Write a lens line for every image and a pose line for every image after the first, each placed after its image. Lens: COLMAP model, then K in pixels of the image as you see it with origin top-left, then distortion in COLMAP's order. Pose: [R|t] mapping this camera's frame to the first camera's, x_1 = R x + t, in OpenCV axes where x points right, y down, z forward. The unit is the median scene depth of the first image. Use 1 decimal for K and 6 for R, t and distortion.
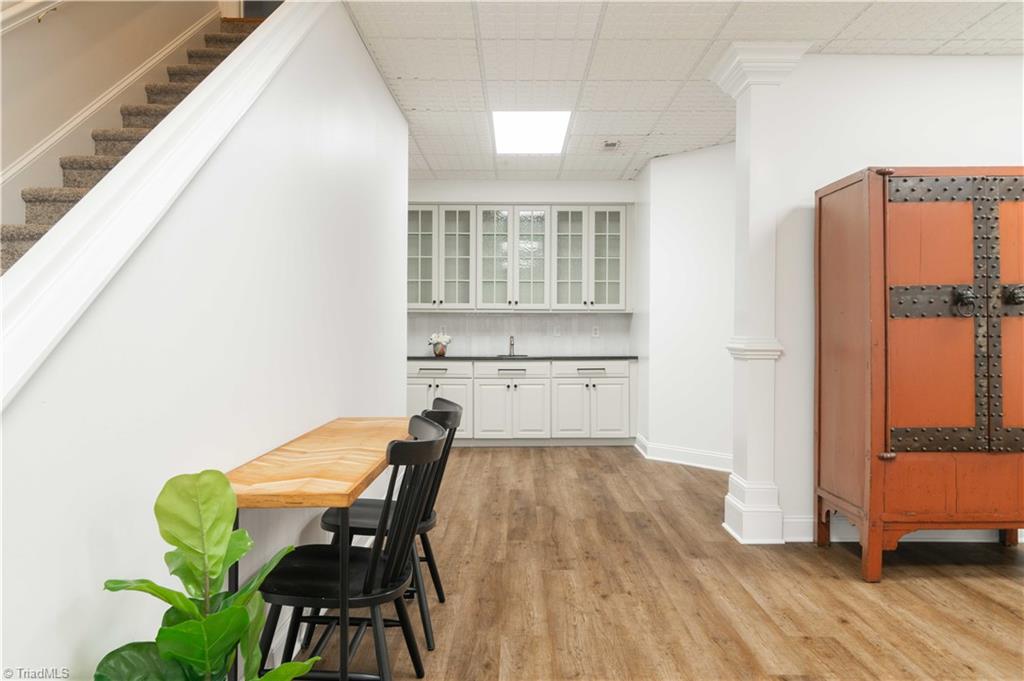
lens RADIAL K [[708.1, 0, 511.2], [0, 708.1, 335.9], [0, 0, 1]] dist [0.000614, 0.000009]
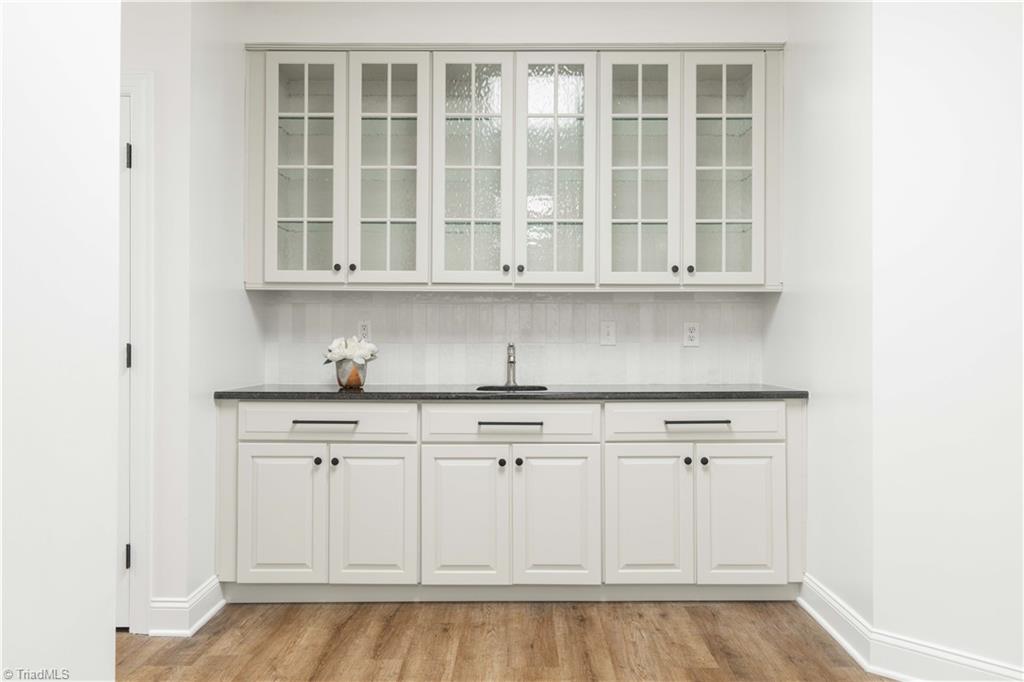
lens RADIAL K [[703.4, 0, 513.2], [0, 703.4, 337.3], [0, 0, 1]] dist [-0.003495, -0.000354]
pose [[0.999975, -0.000754, -0.007060, 0.005494], [0.000709, 0.999979, -0.006406, -0.000949], [0.007065, 0.006401, 0.999955, 0.556636]]
